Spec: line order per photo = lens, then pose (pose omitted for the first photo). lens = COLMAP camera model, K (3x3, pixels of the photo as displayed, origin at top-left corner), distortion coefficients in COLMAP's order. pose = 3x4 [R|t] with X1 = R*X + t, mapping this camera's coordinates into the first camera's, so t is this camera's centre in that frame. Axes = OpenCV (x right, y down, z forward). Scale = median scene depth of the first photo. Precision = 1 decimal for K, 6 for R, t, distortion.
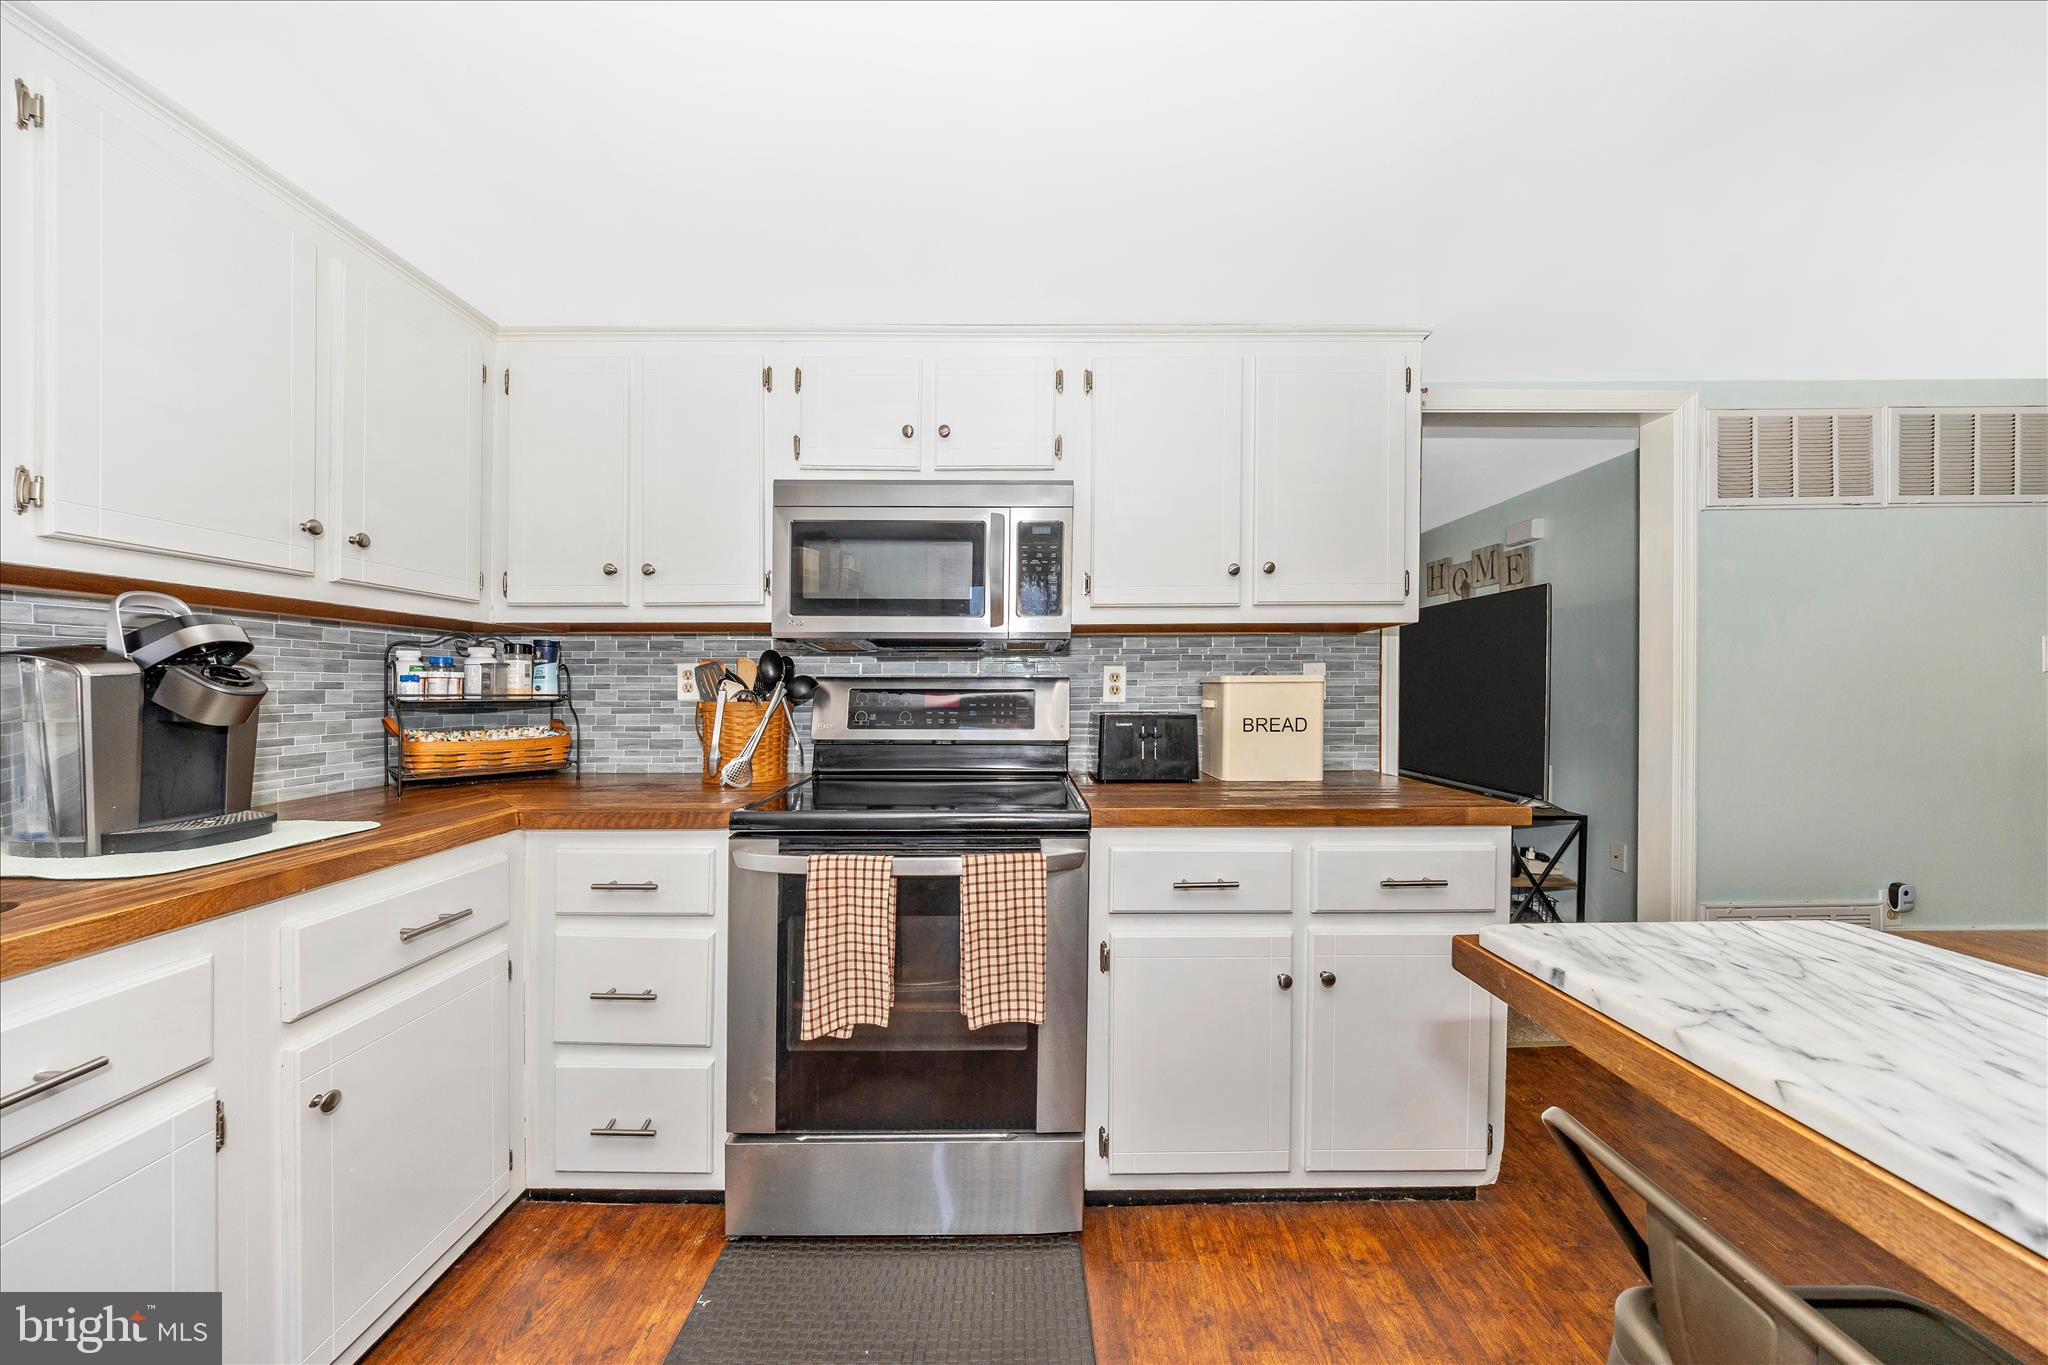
lens RADIAL K [[682.1, 0, 1024.5], [0, 682.1, 676.2], [0, 0, 1]] dist [-0.008282, -0.000557]
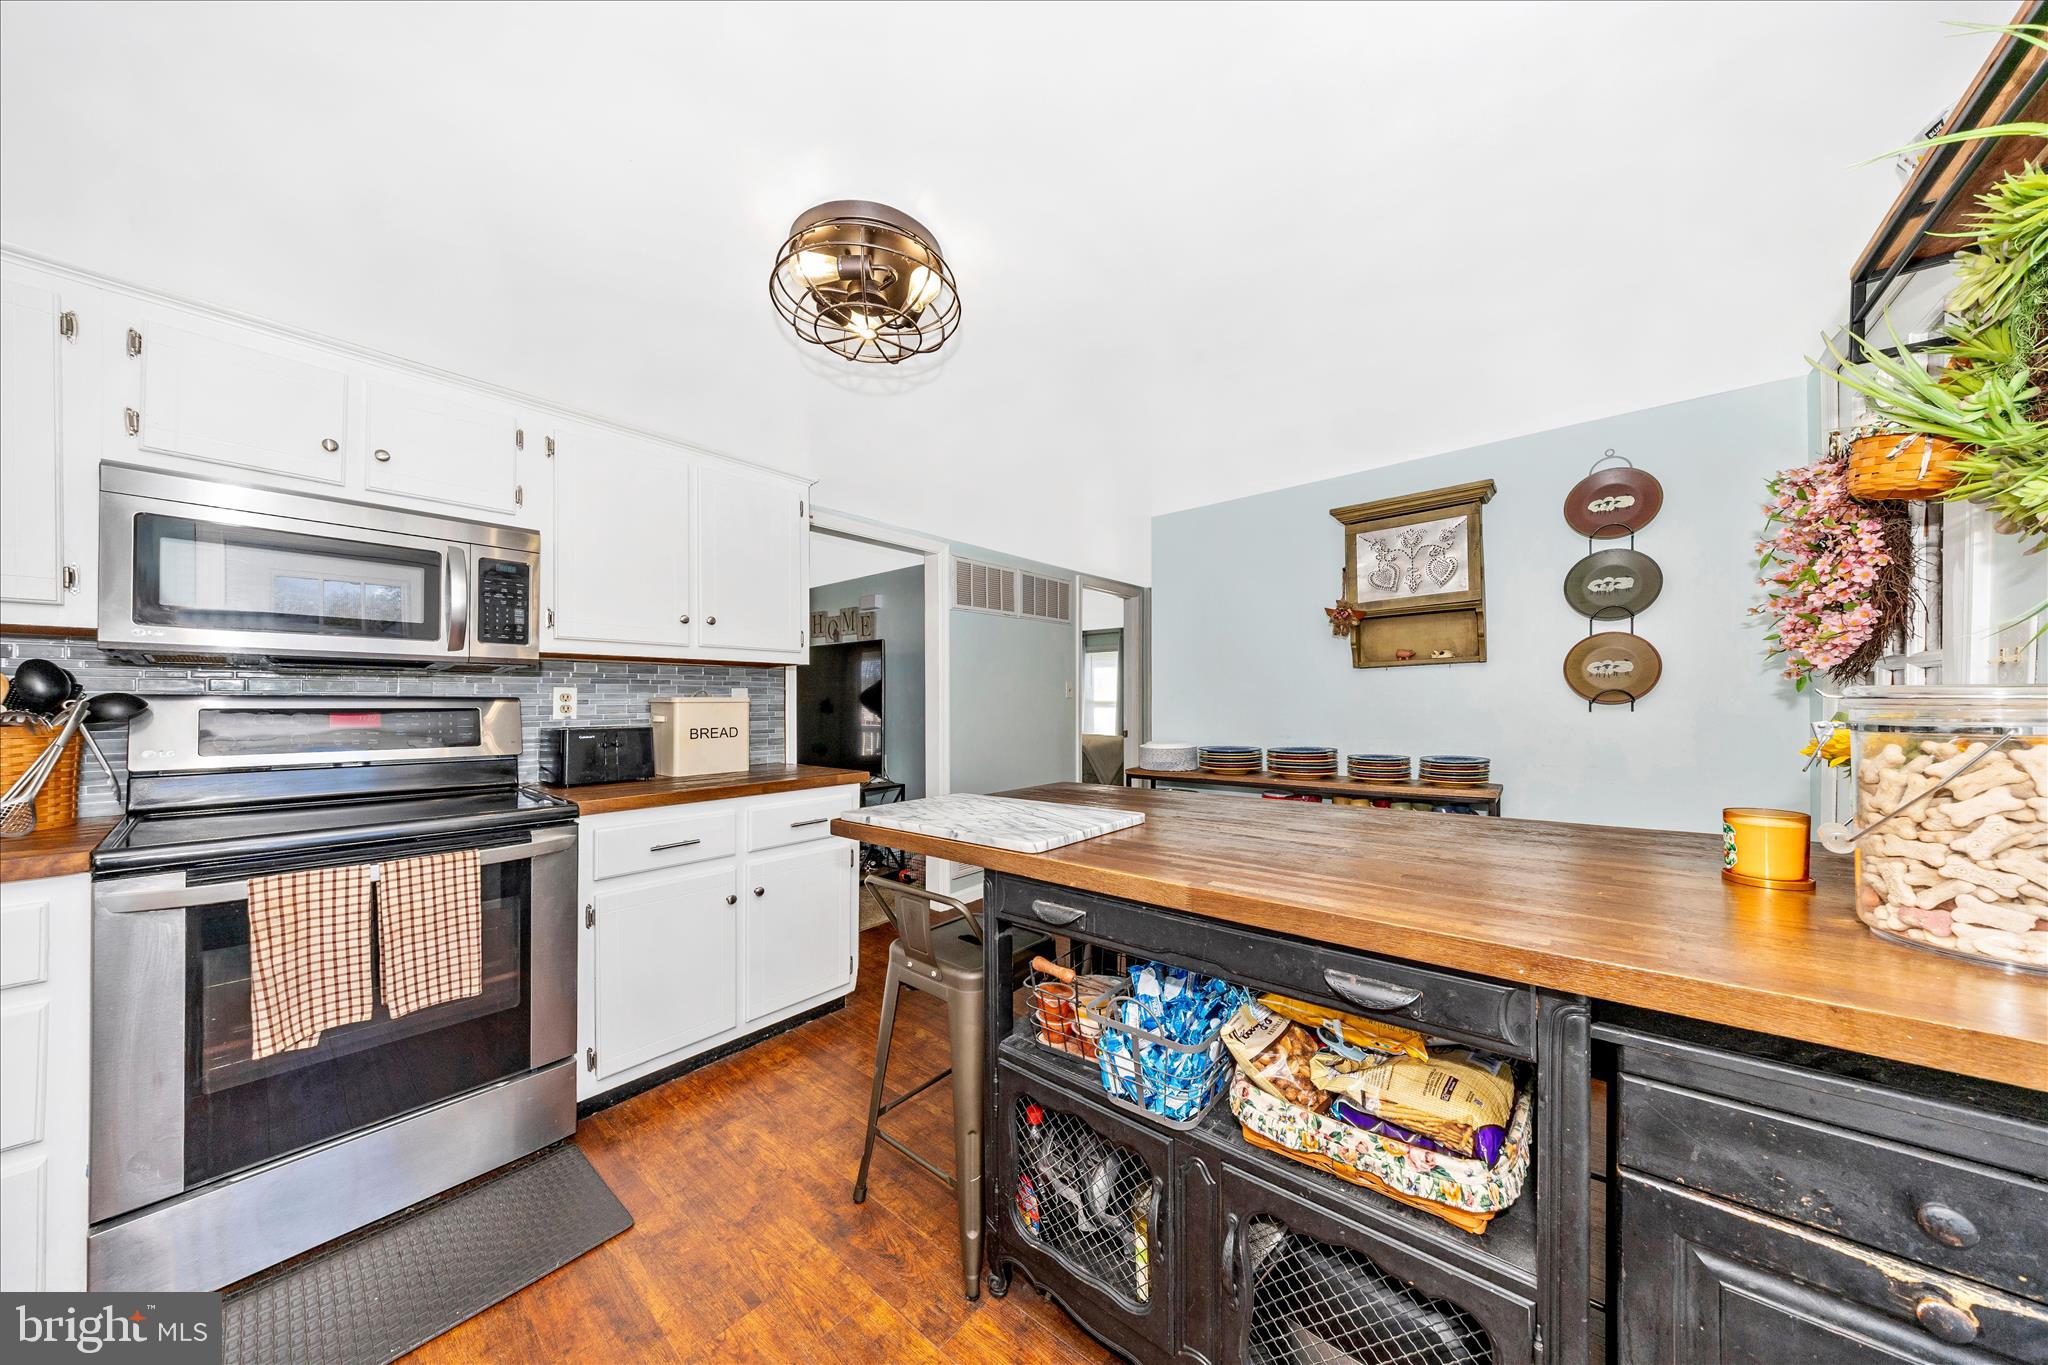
lens RADIAL K [[646.2, 0, 1045.6], [0, 646.2, 737.0], [0, 0, 1]] dist [-0.006813, -0.000580]
pose [[0.633786, -0.040140, 0.772467, -0.245663], [-0.011941, 0.998026, 0.061658, -0.010403], [-0.773417, -0.048302, 0.632055, -0.393478]]
